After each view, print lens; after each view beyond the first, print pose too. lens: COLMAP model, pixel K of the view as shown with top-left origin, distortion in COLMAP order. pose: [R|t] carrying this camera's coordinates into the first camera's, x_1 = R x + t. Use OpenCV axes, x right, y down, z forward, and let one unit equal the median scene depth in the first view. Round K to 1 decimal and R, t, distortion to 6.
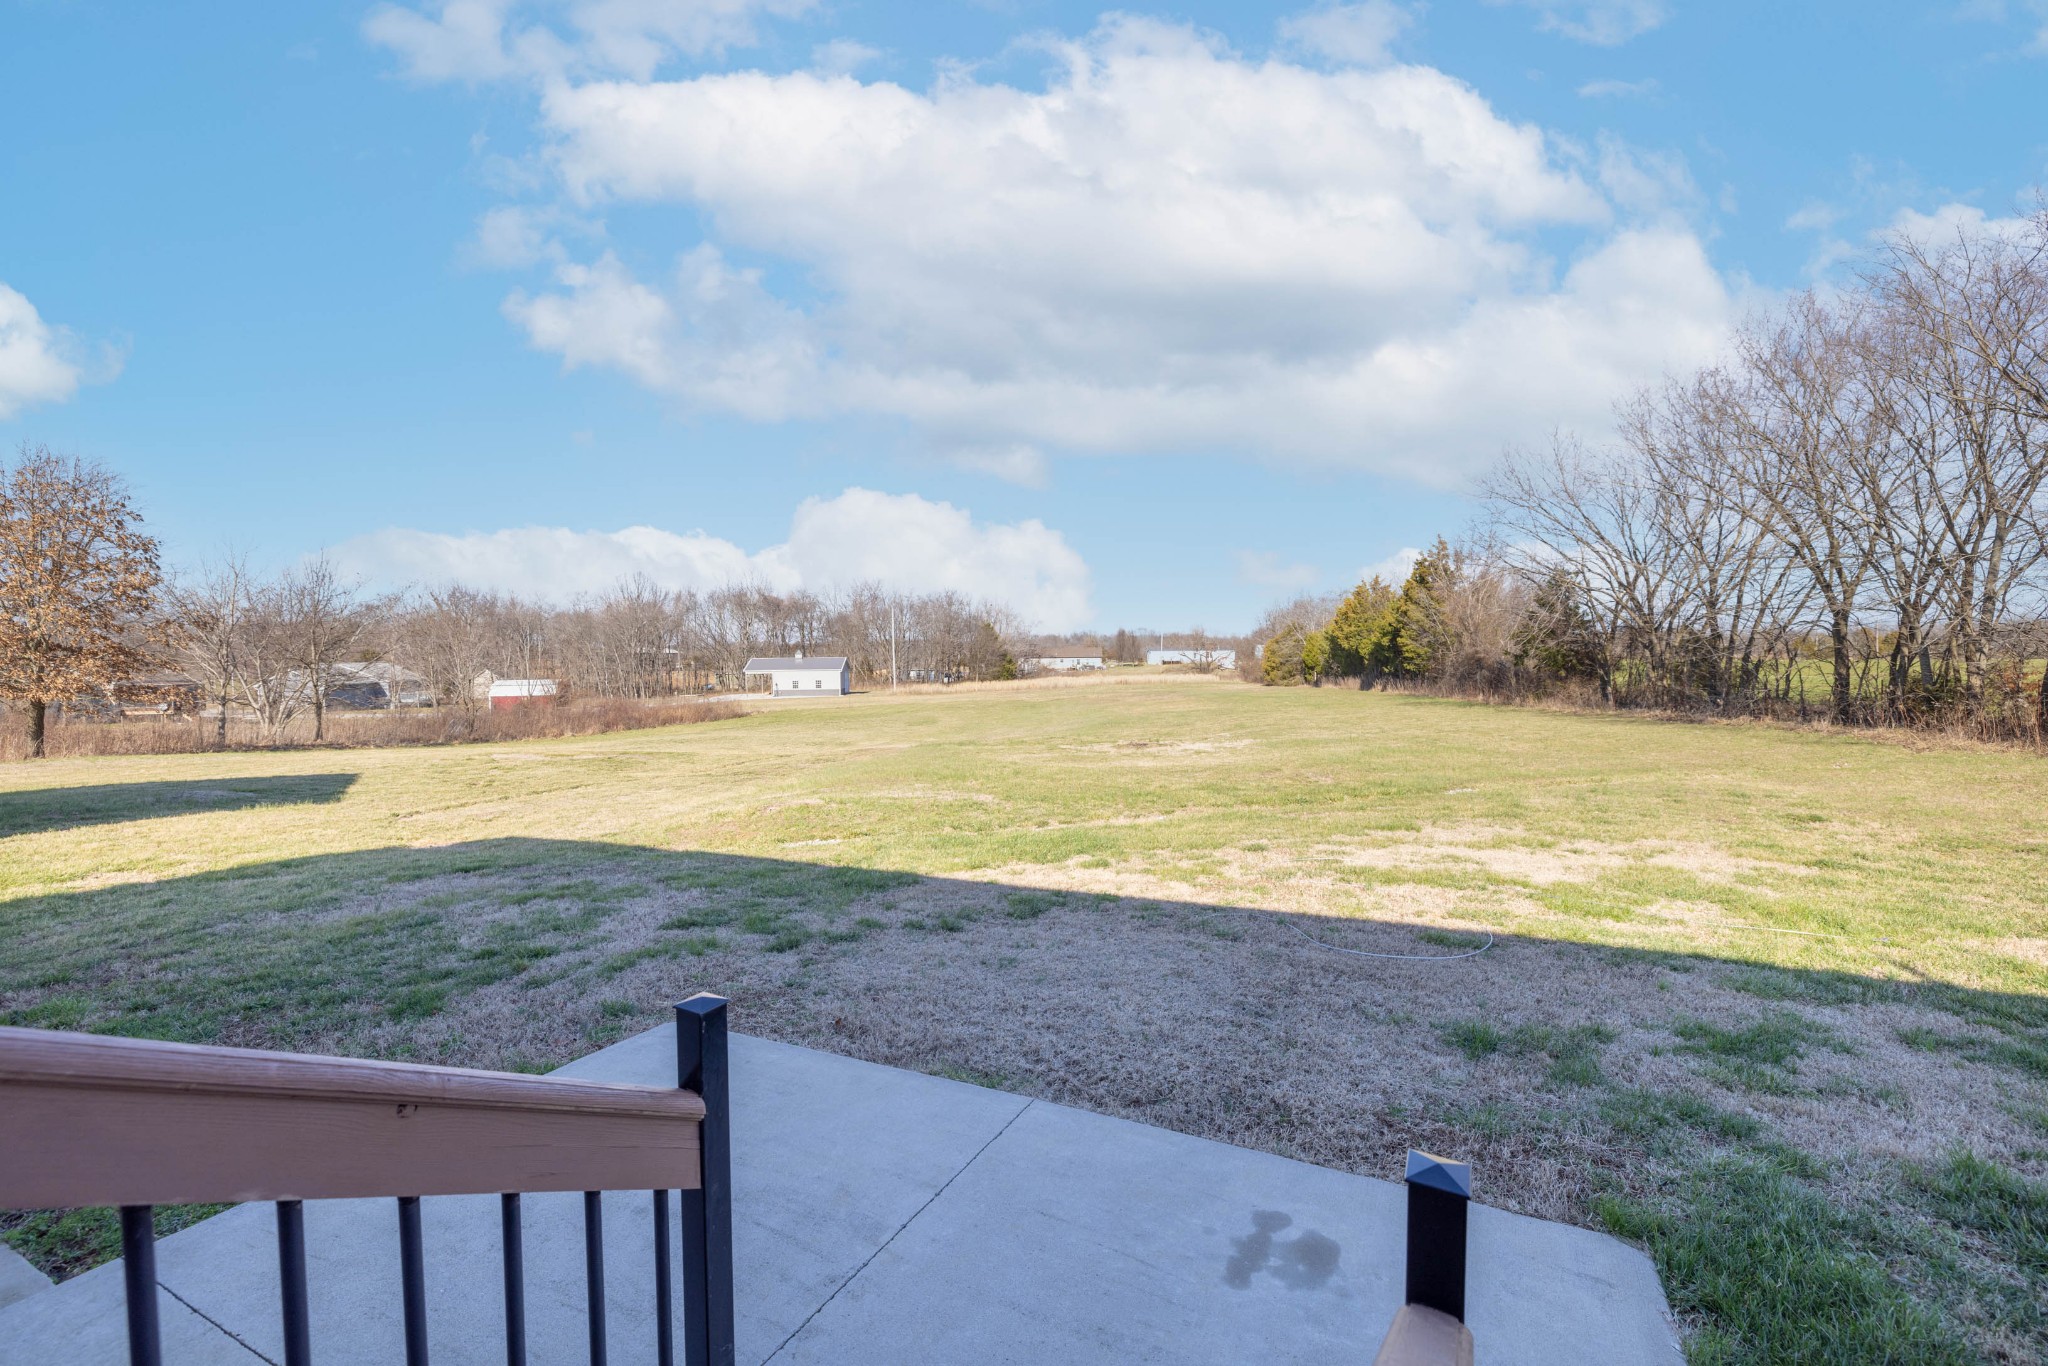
lens RADIAL K [[854.0, 0, 1030.2], [0, 854.0, 678.4], [0, 0, 1]] dist [-0.002762, -0.000109]
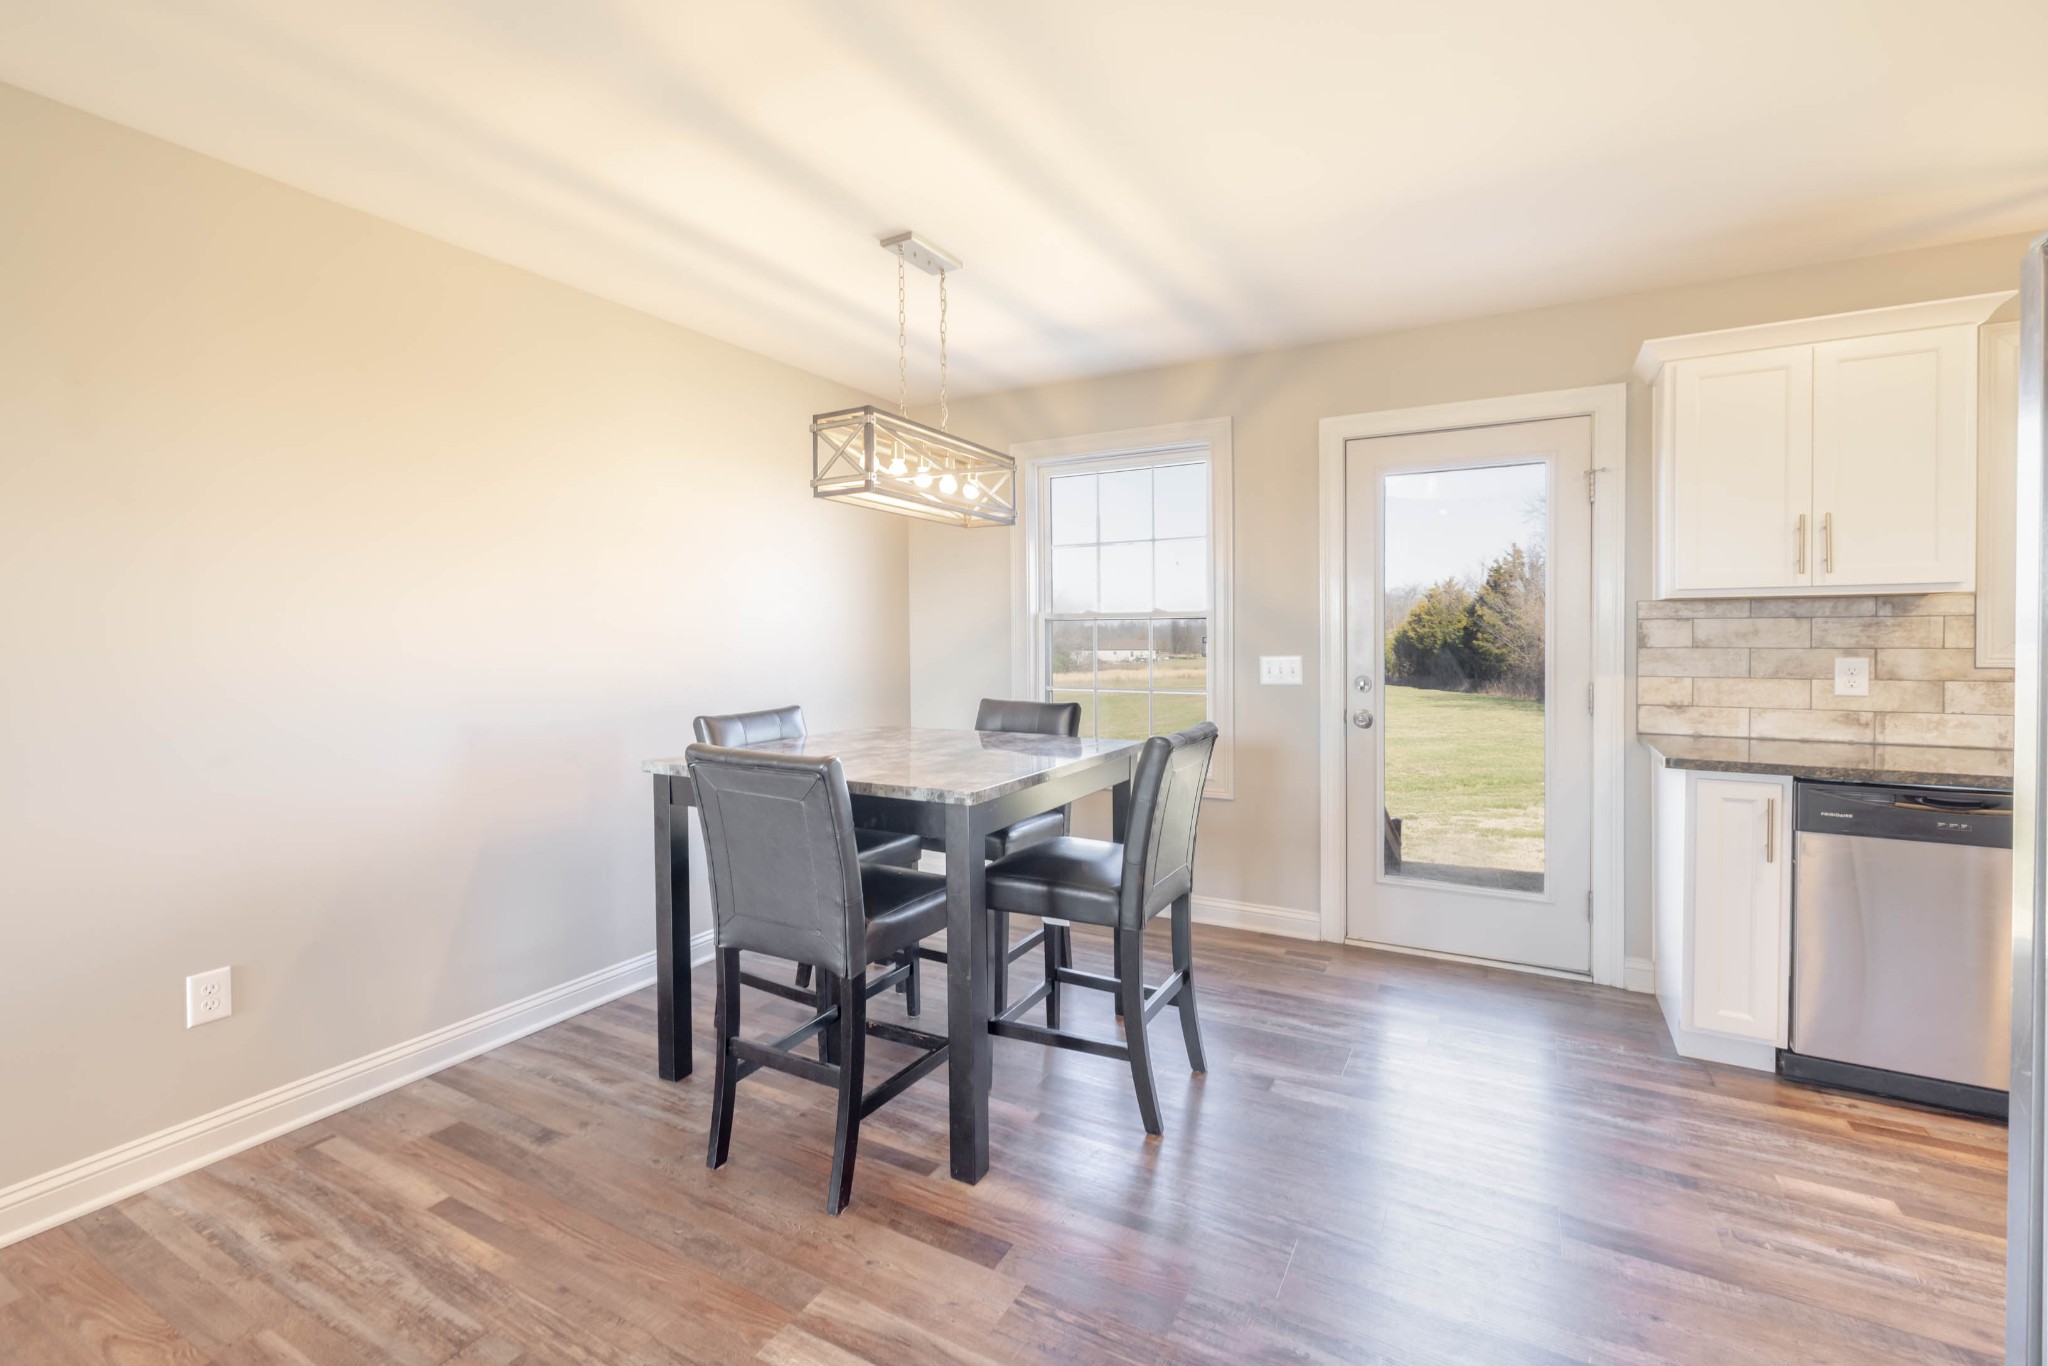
lens RADIAL K [[858.7, 0, 997.7], [0, 858.7, 652.6], [0, 0, 1]] dist [-0.000075, -0.000183]
pose [[0.996250, 0.000670, -0.086517, -0.066742], [-0.002281, 0.999826, -0.018526, -0.011793], [0.086490, 0.018654, 0.996078, -0.113591]]
